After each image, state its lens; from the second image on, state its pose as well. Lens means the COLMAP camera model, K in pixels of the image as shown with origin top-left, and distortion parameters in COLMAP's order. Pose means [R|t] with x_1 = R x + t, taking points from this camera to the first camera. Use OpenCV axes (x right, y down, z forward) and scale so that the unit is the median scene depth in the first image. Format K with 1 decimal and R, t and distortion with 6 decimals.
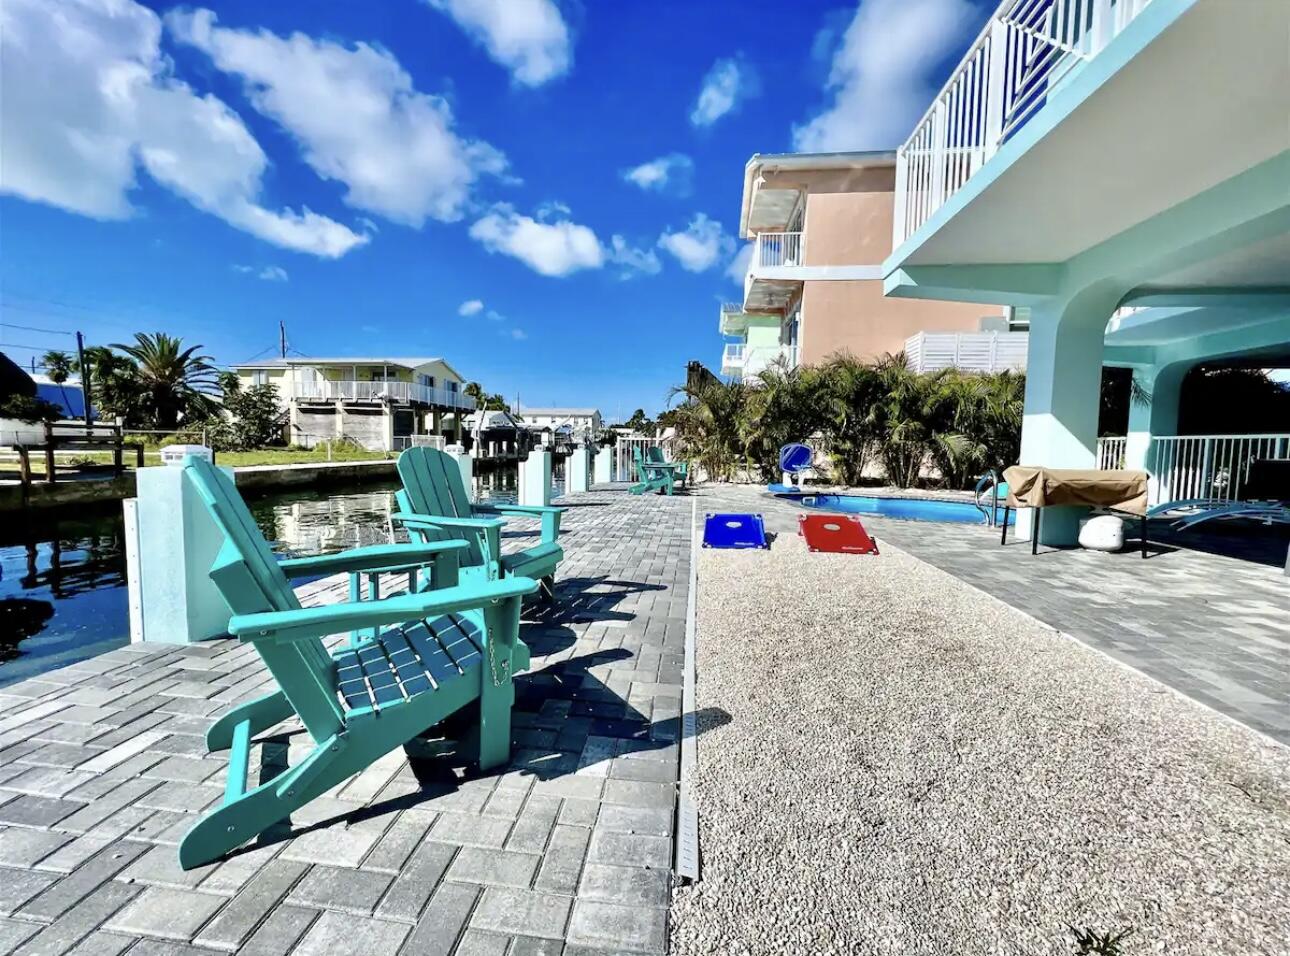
lens RADIAL K [[516.0, 0, 643.6], [0, 516.0, 481.6], [0, 0, 1]] dist [-0.002223, 0.000252]
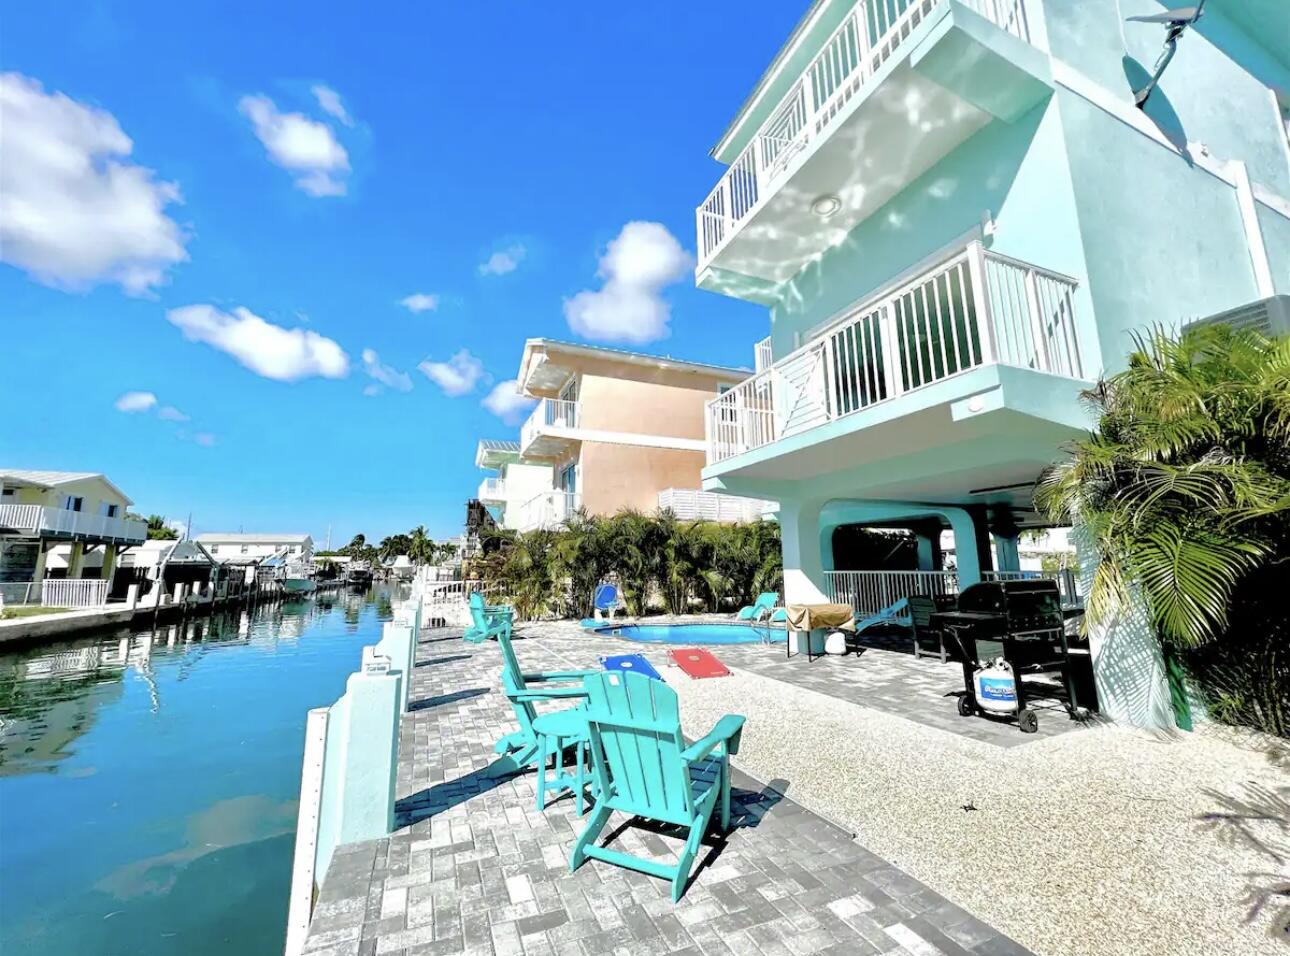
lens RADIAL K [[516.0, 0, 641.3], [0, 516.0, 476.3], [0, 0, 1]] dist [-0.002223, 0.000252]
pose [[0.873998, 0.056214, 0.482667, -0.193489], [0.063717, 0.971453, -0.228516, -0.033299], [-0.481734, 0.230476, 0.845466, -0.087345]]
